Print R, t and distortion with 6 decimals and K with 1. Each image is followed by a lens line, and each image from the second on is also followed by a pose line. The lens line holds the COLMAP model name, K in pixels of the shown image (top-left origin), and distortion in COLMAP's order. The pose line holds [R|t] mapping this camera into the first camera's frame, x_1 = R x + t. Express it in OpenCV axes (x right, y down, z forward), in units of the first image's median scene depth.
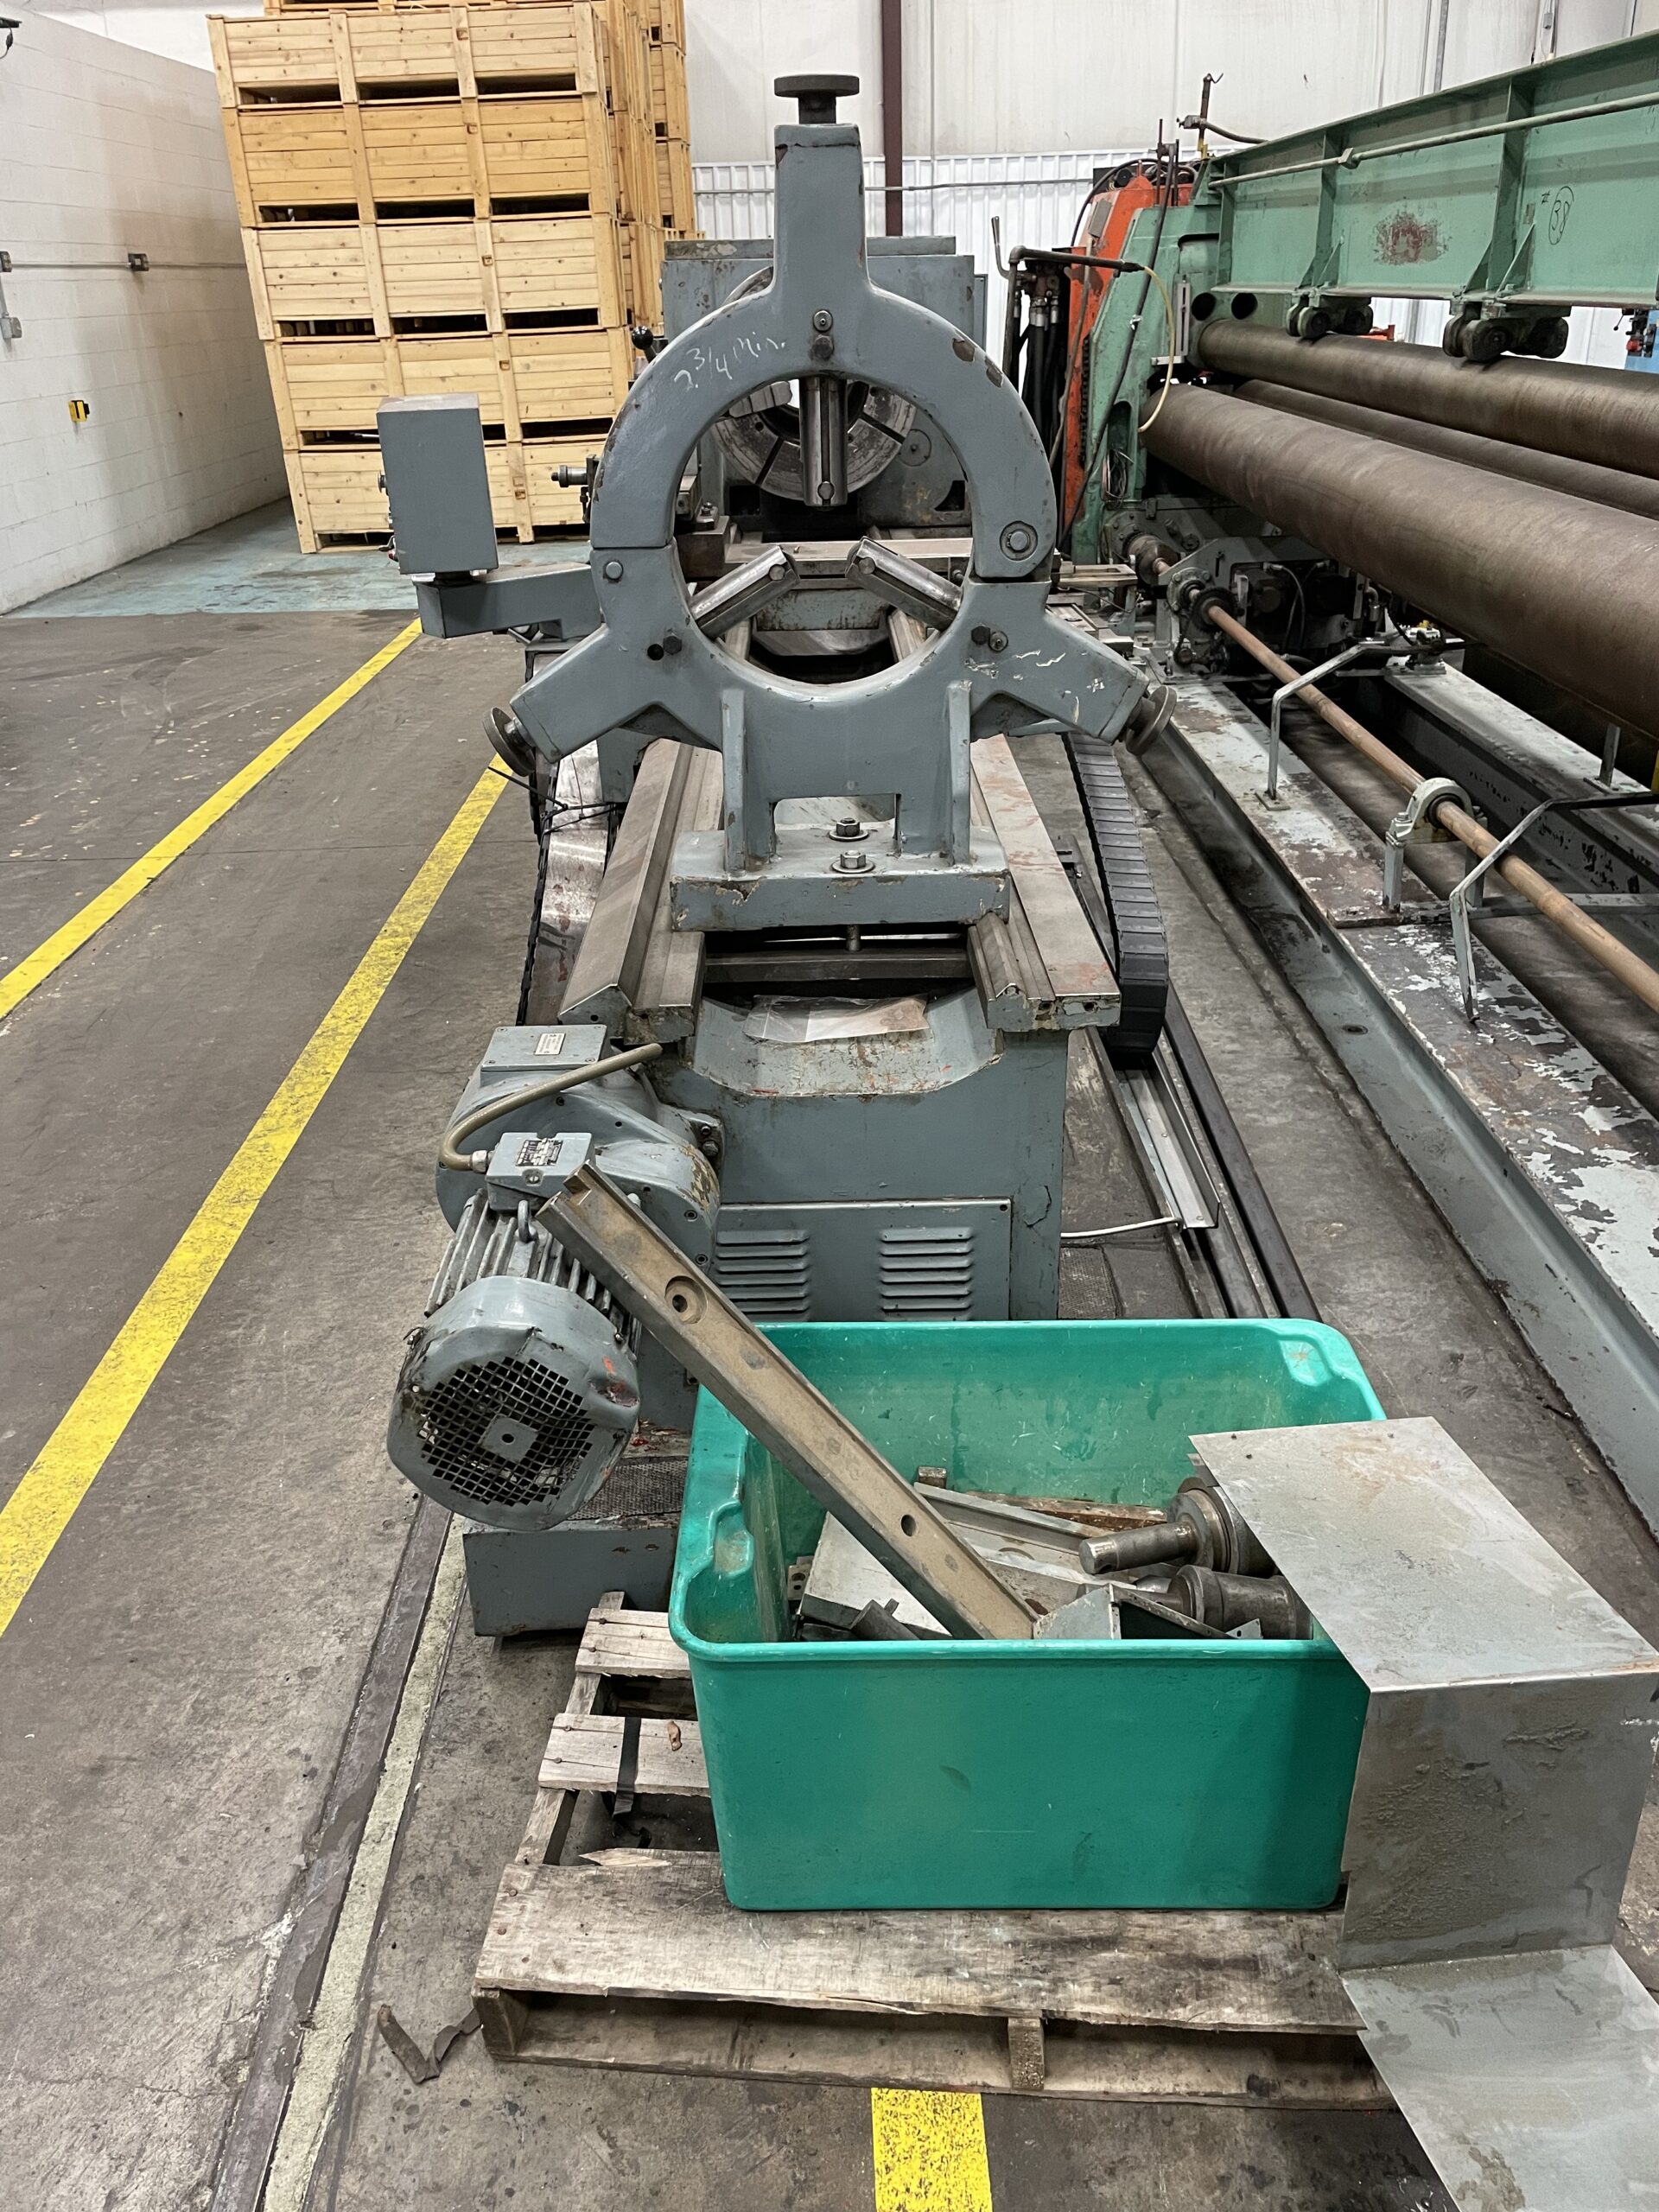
lens RADIAL K [[1674.2, 0, 834.0], [0, 1674.2, 1107.5], [0, 0, 1]] dist [0.064785, -0.086868]
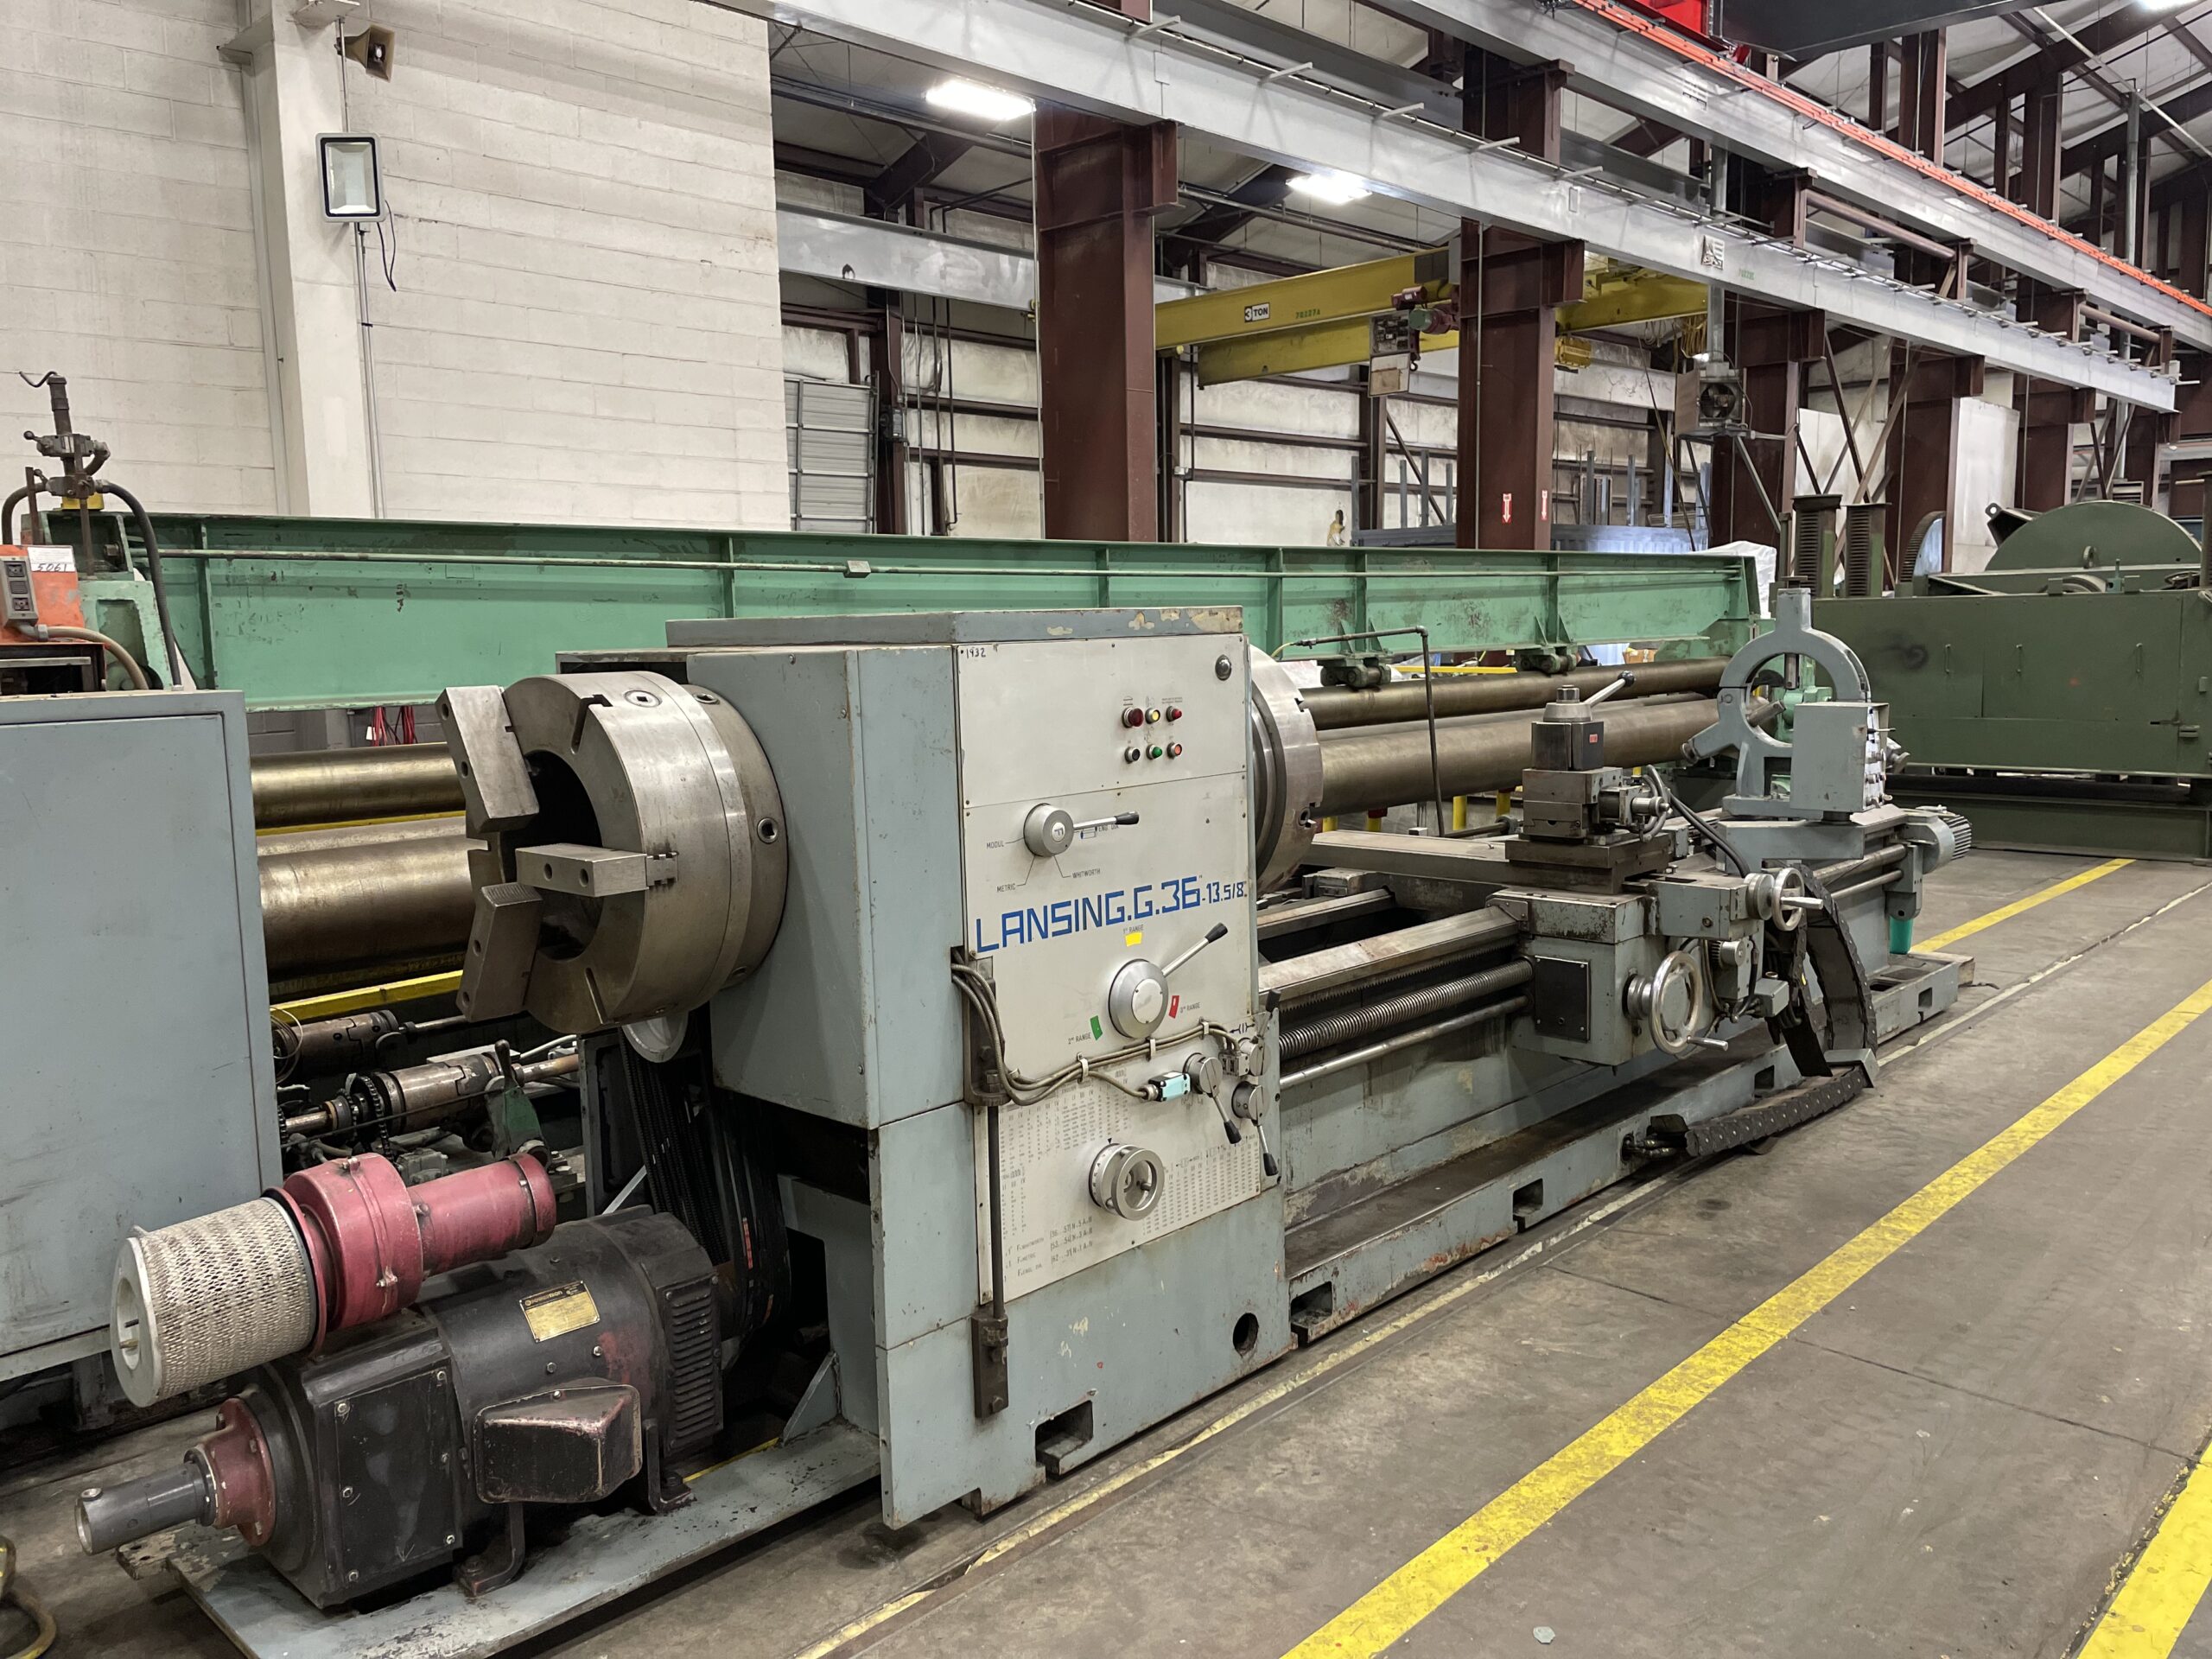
lens RADIAL K [[1674.2, 0, 1108.0], [0, 1674.2, 815.0], [0, 0, 1]] dist [0.064785, -0.086868]
pose [[-0.707458, -0.043041, 0.705444, -0.536431], [0.344261, 0.850739, 0.397150, -0.739119], [-0.617242, 0.523824, -0.587044, 1.496114]]
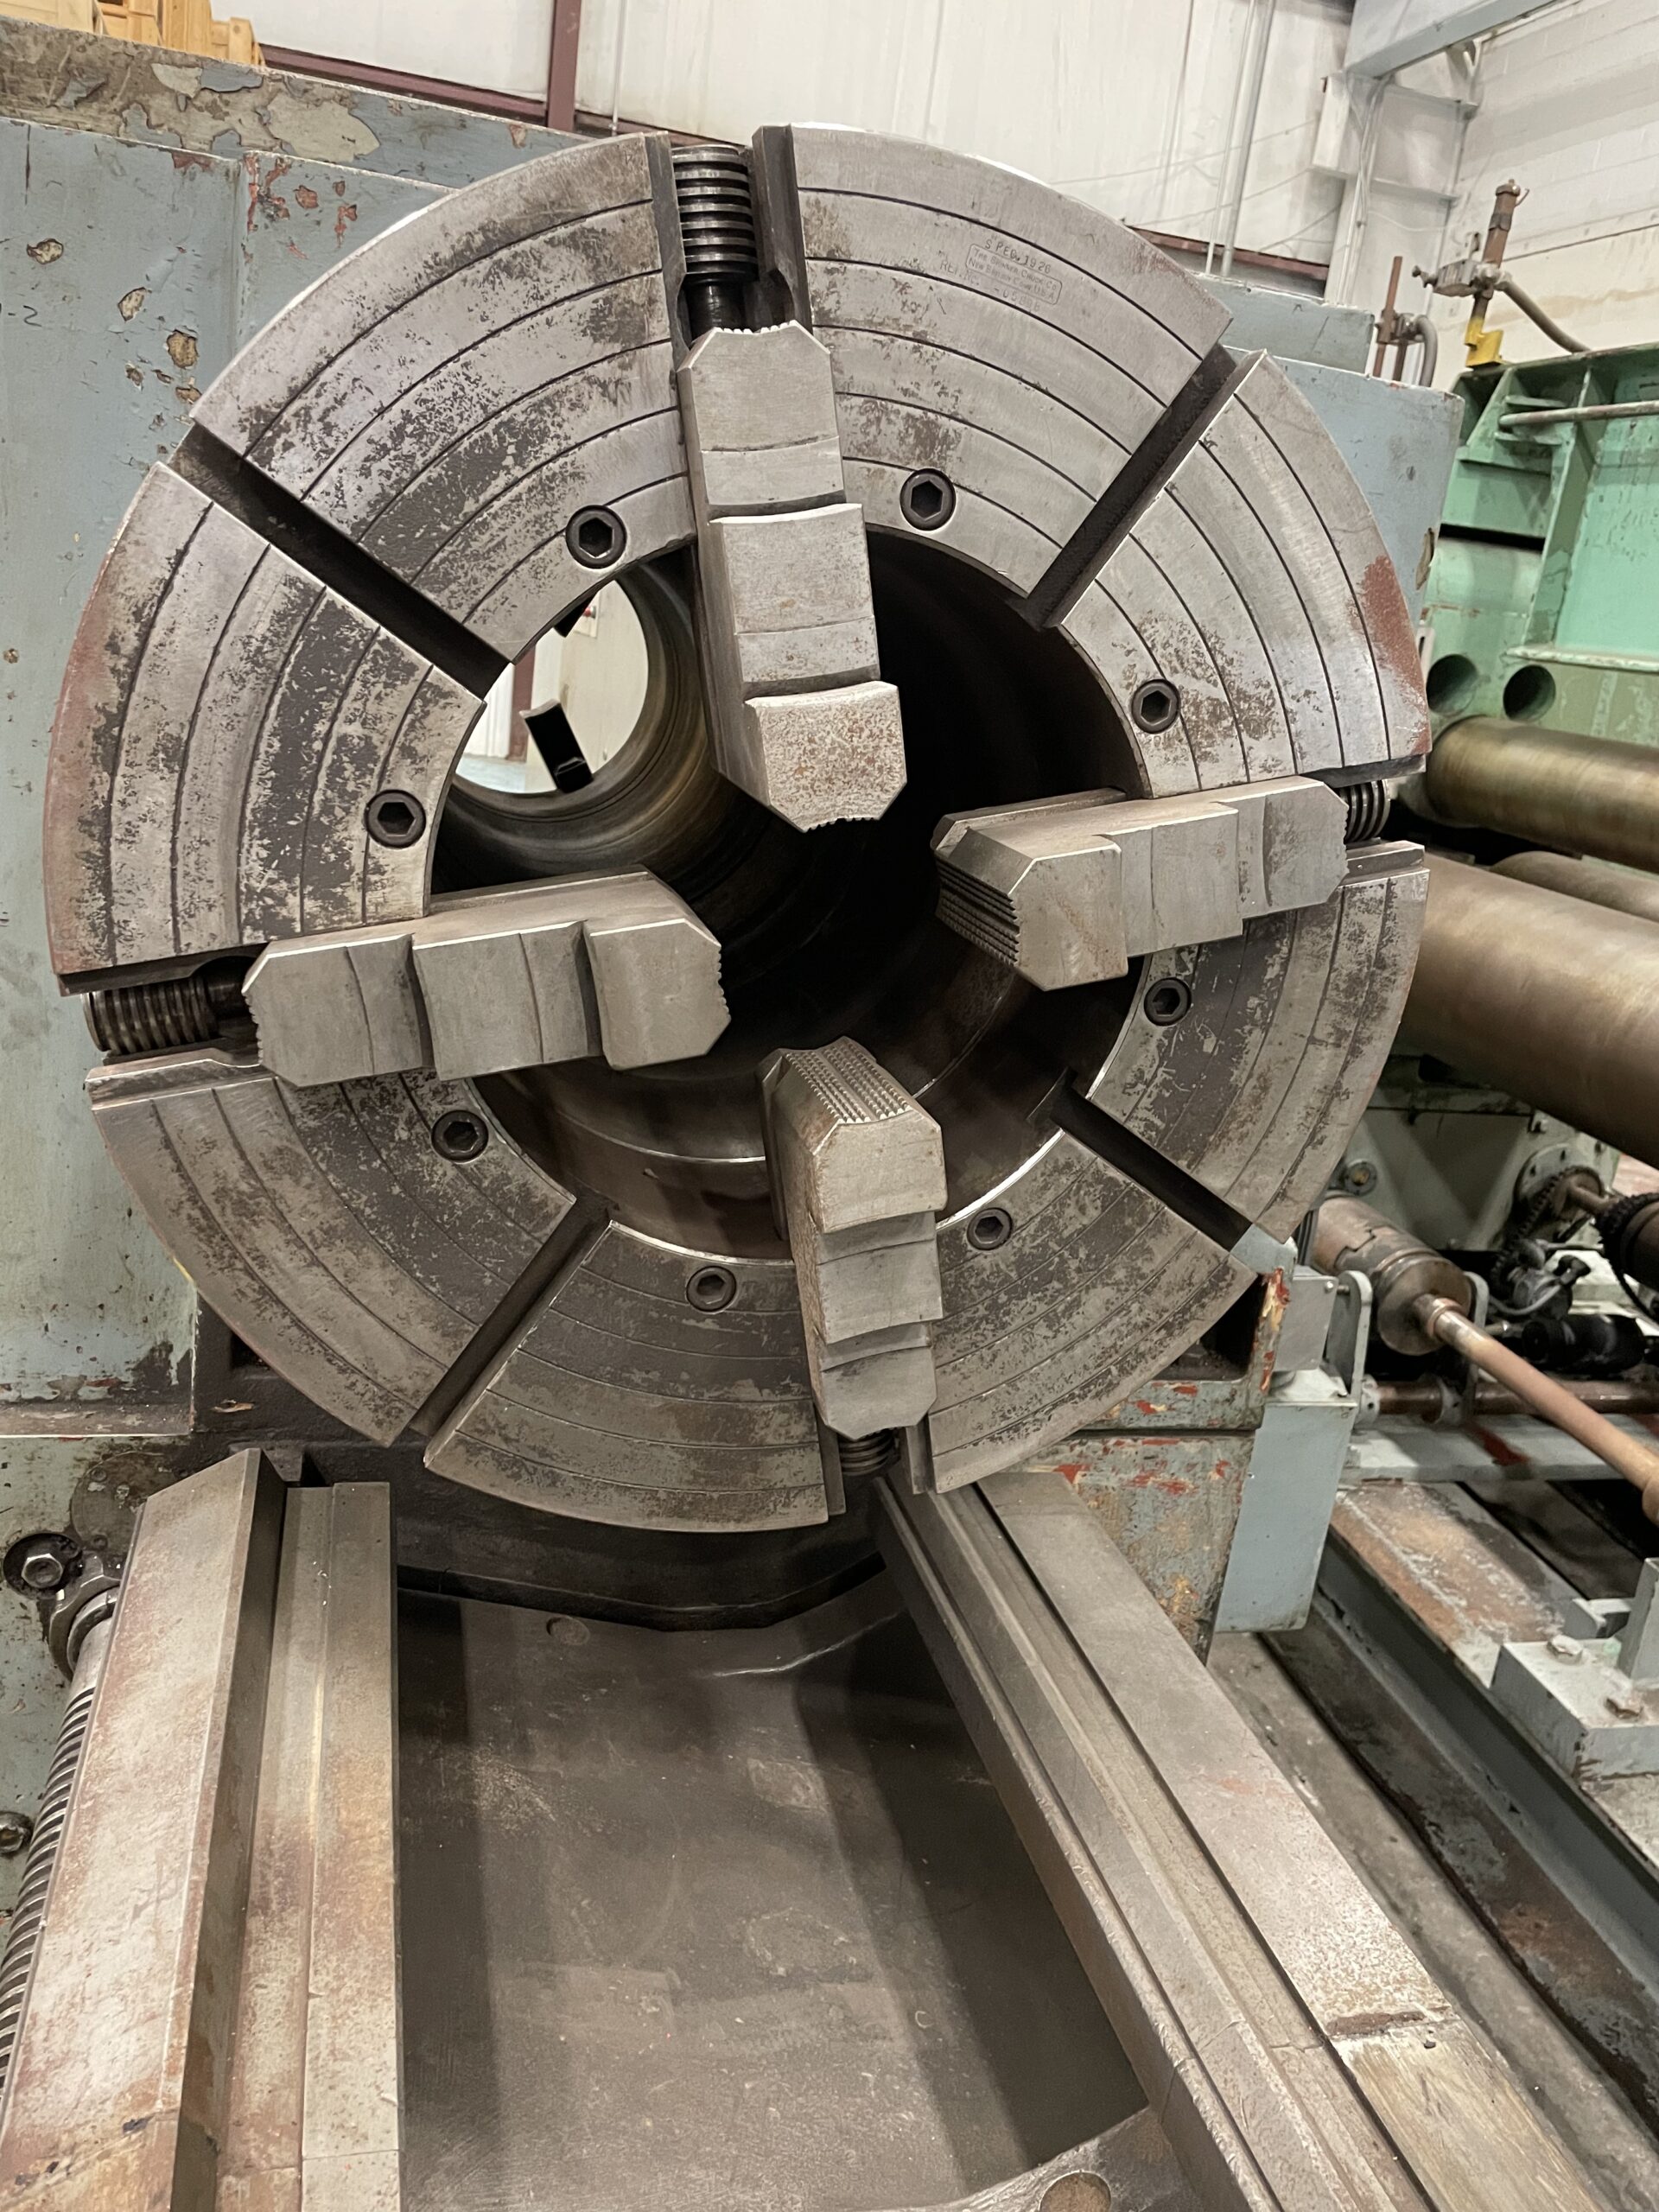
lens RADIAL K [[1674.2, 0, 842.1], [0, 1674.2, 1100.8], [0, 0, 1]] dist [0.064785, -0.086868]
pose [[0.958824, 0.073931, 0.274210, -0.052922], [-0.031228, 0.987114, -0.156944, -0.383119], [-0.282280, 0.141918, 0.948777, 0.843503]]
